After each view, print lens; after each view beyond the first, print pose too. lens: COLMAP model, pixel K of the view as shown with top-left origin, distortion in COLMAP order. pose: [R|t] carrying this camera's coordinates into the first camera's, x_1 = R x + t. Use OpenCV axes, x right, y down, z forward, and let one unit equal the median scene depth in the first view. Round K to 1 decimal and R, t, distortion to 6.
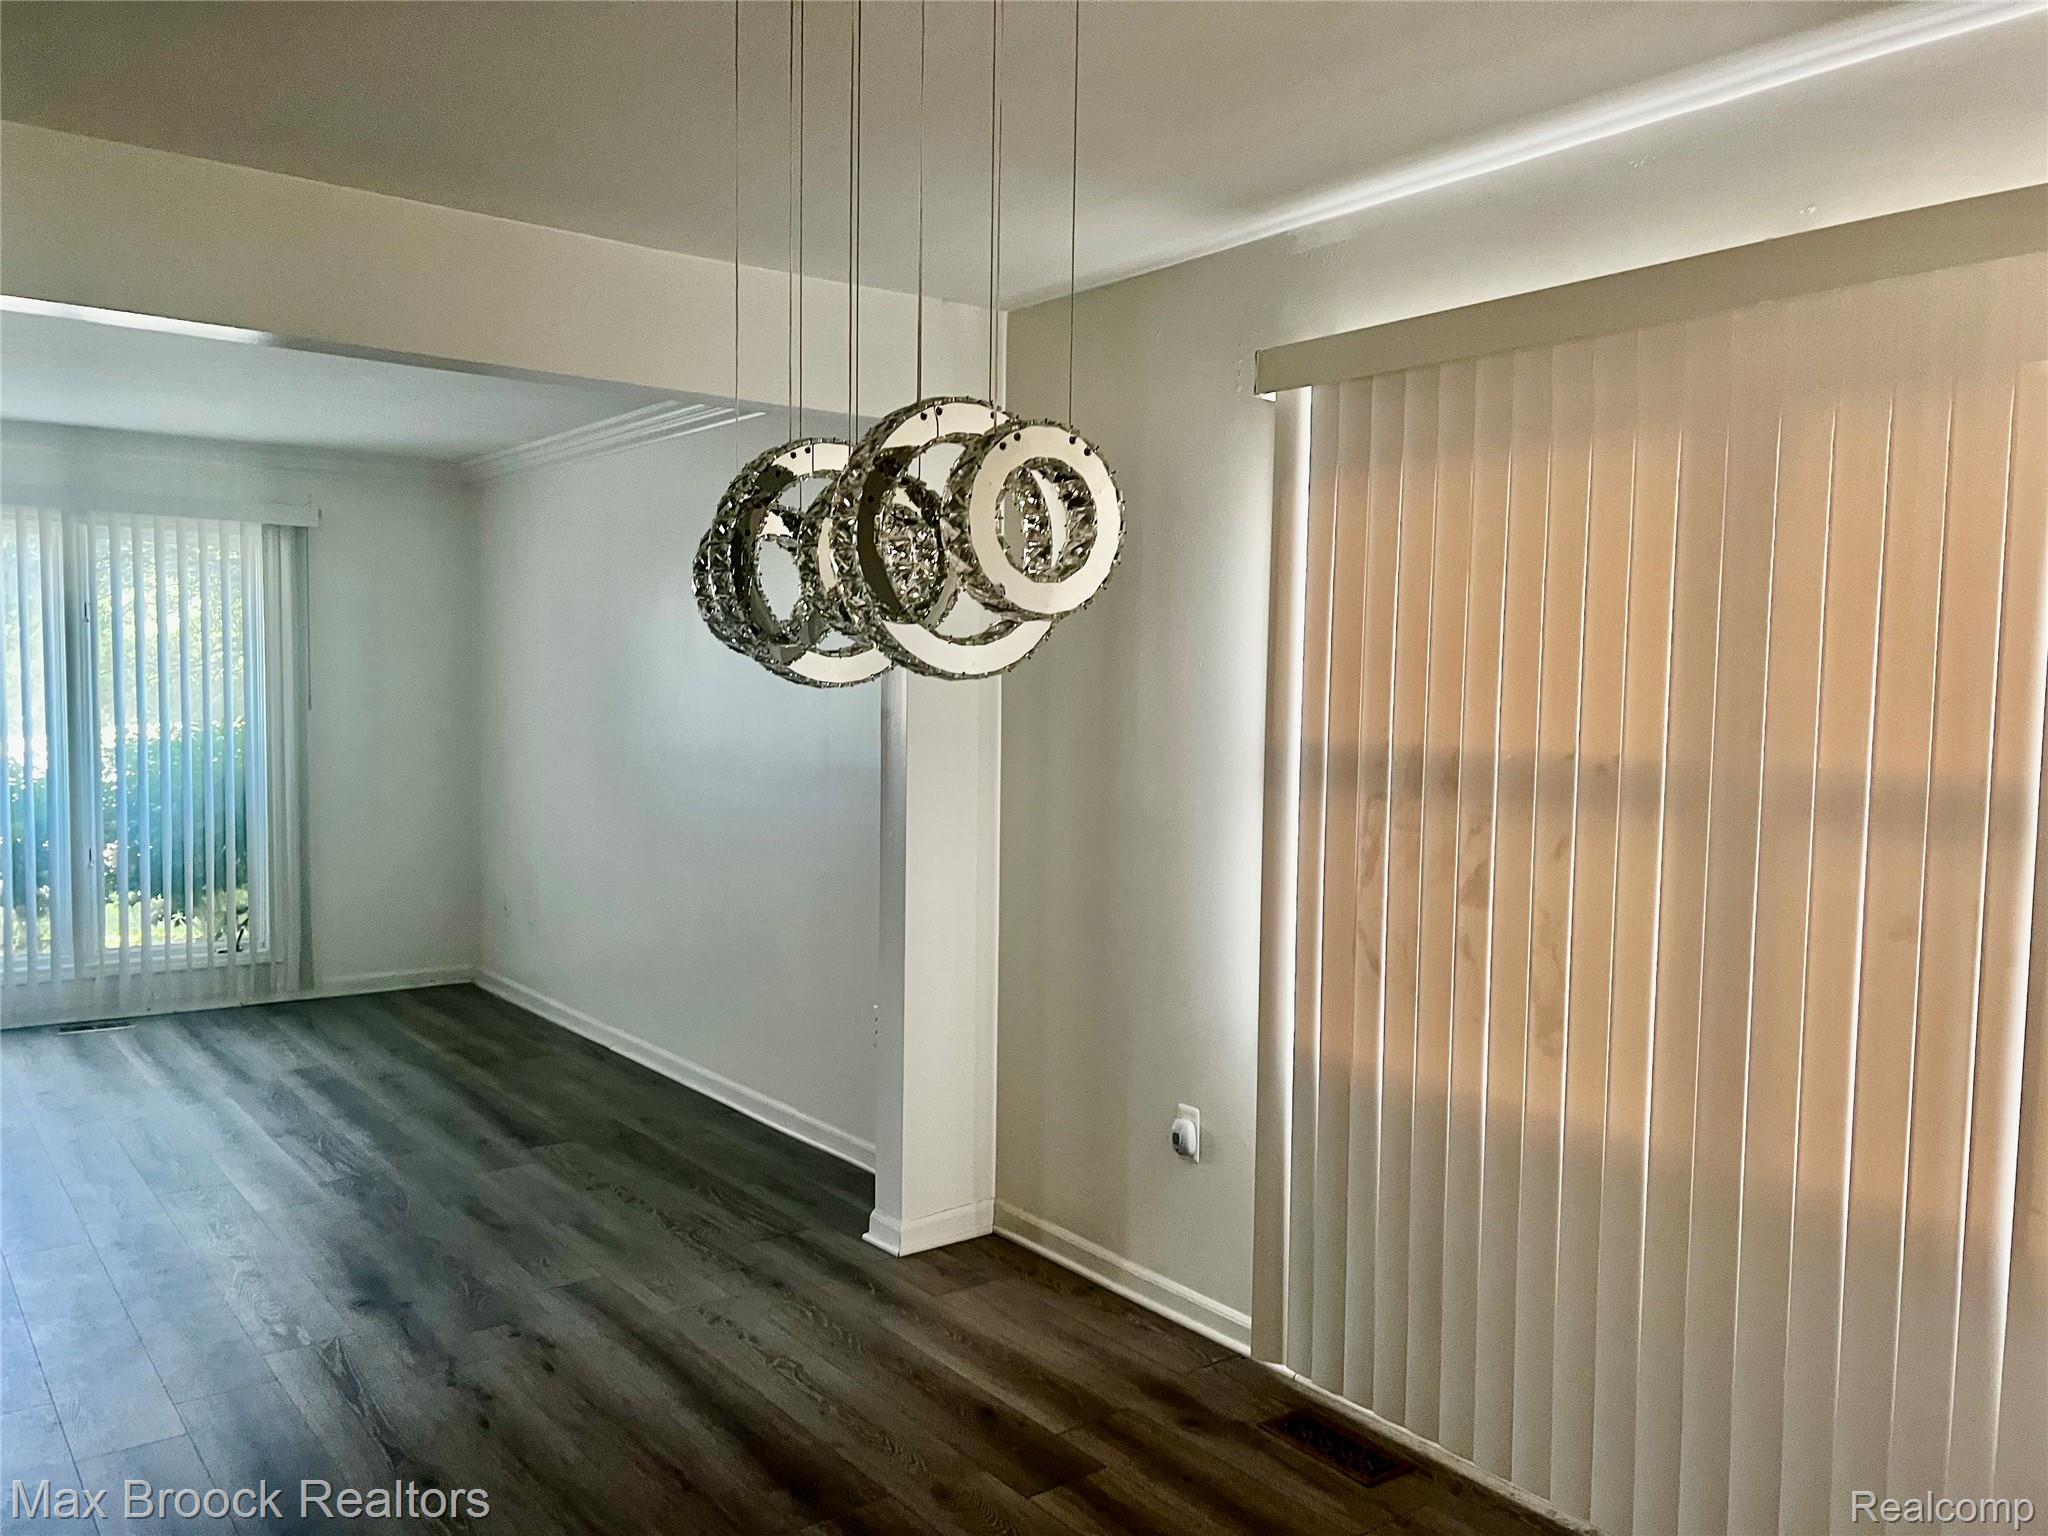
lens RADIAL K [[1530.1, 0, 1008.9], [0, 1530.1, 803.9], [0, 0, 1]] dist [0.048299, -0.063463]
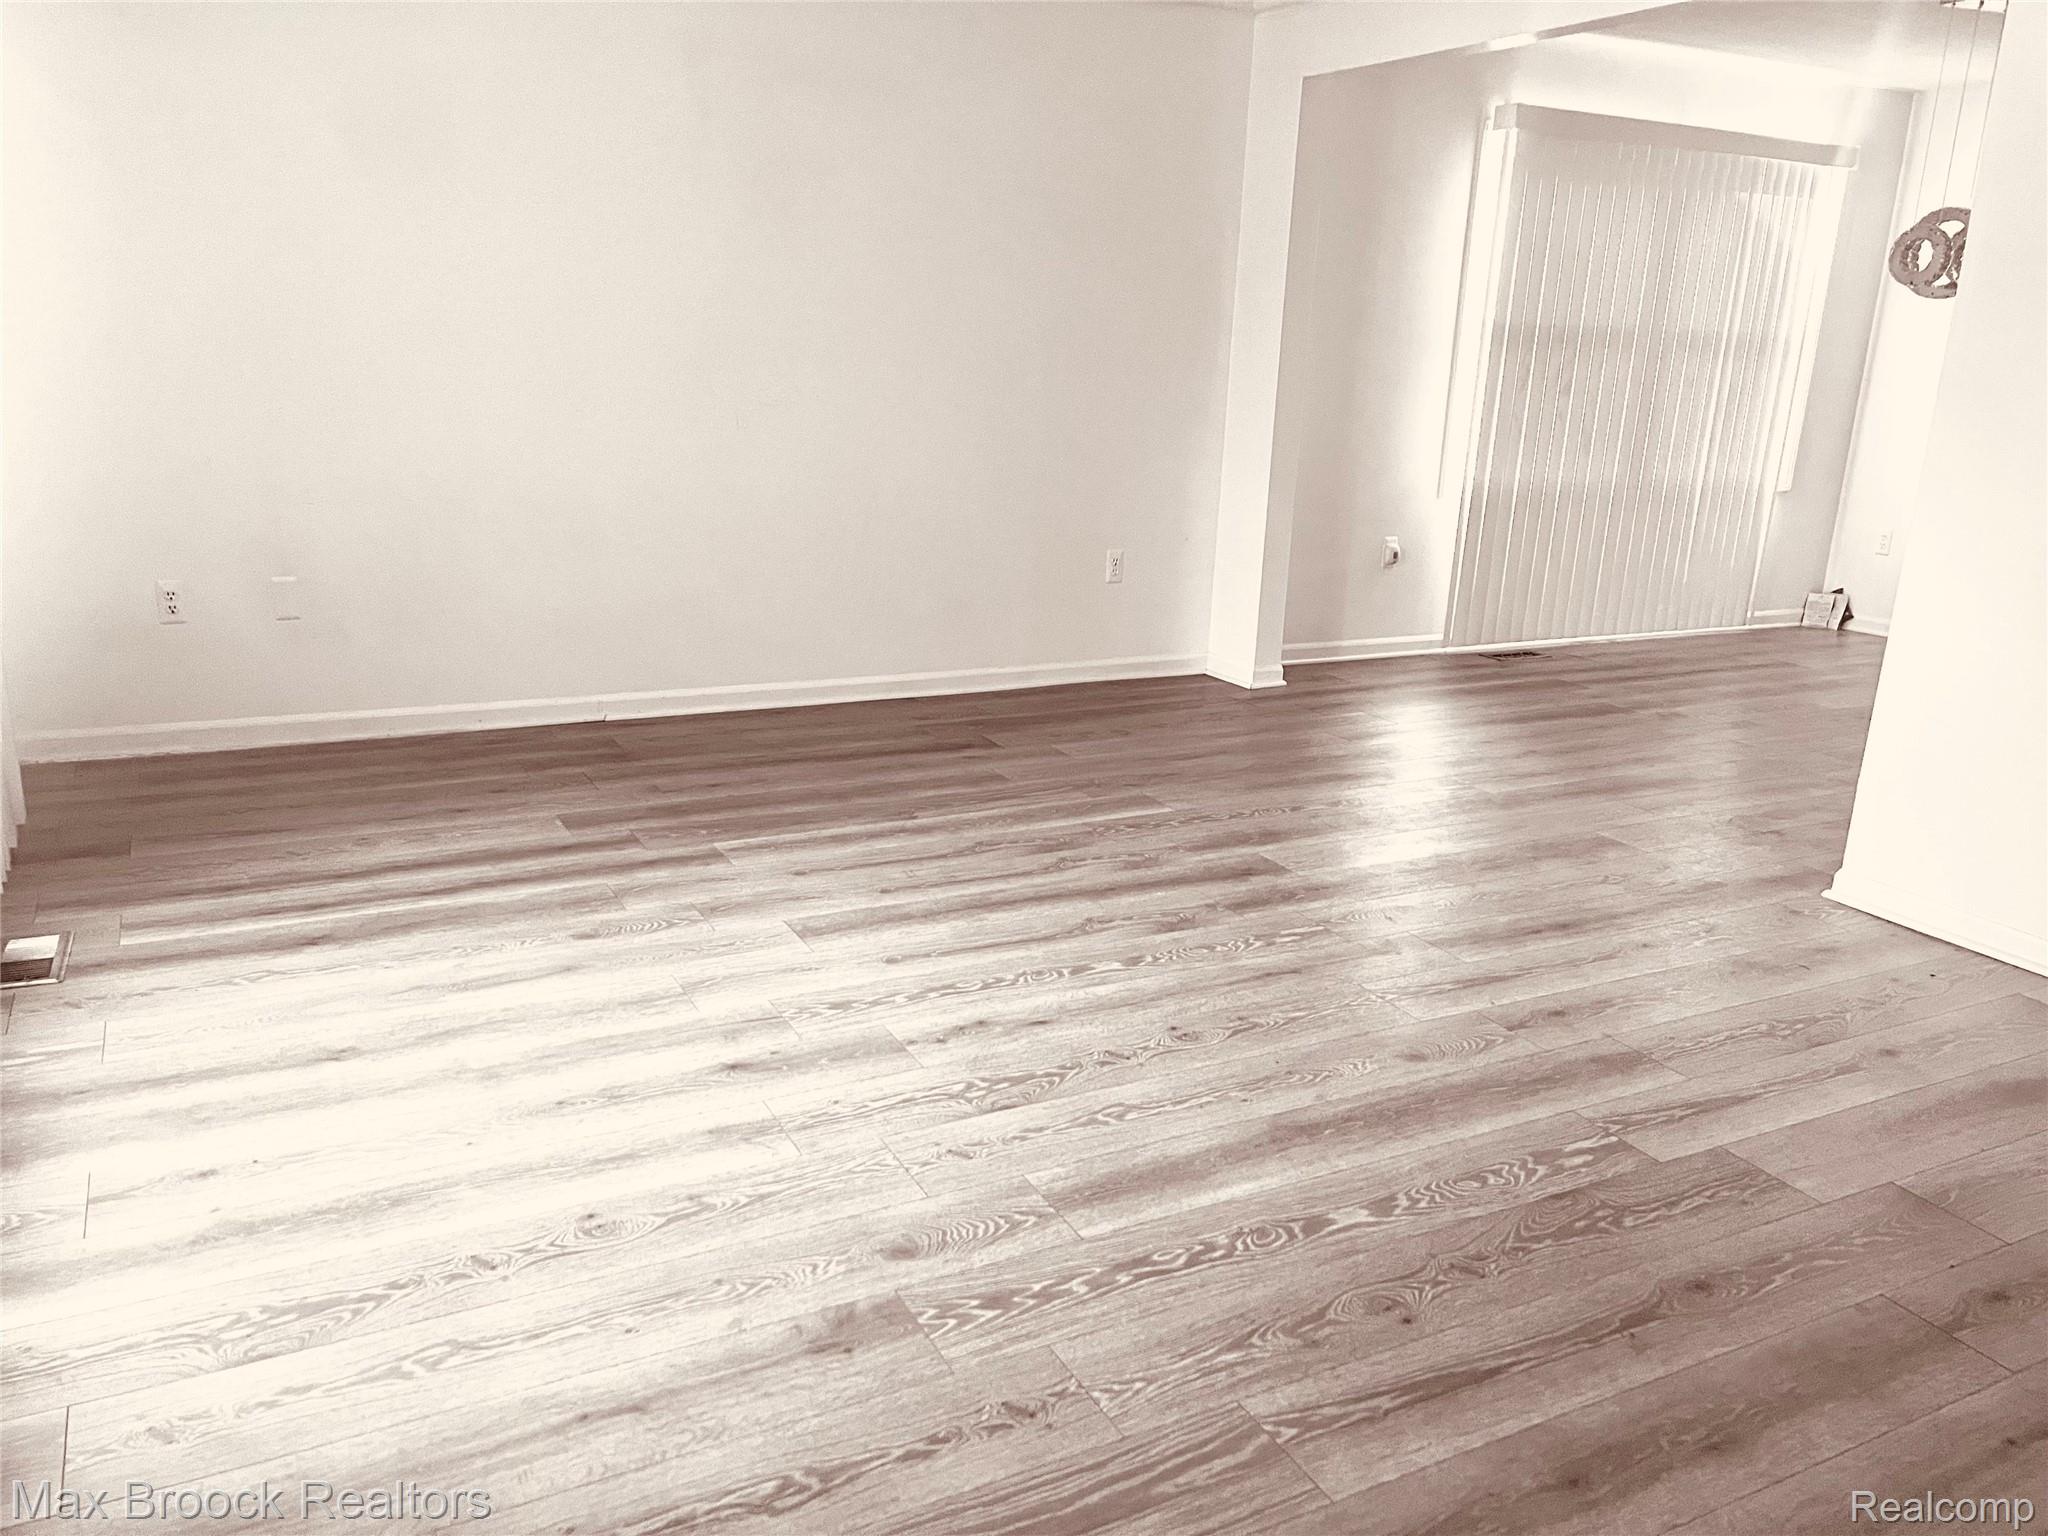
lens RADIAL K [[1530.1, 0, 1008.9], [0, 1530.1, 803.9], [0, 0, 1]] dist [0.048299, -0.063463]
pose [[0.193108, -0.299872, 0.934230, -1.258590], [0.044422, 0.953848, 0.296987, -0.042430], [-0.980171, -0.015850, 0.197517, 0.779676]]
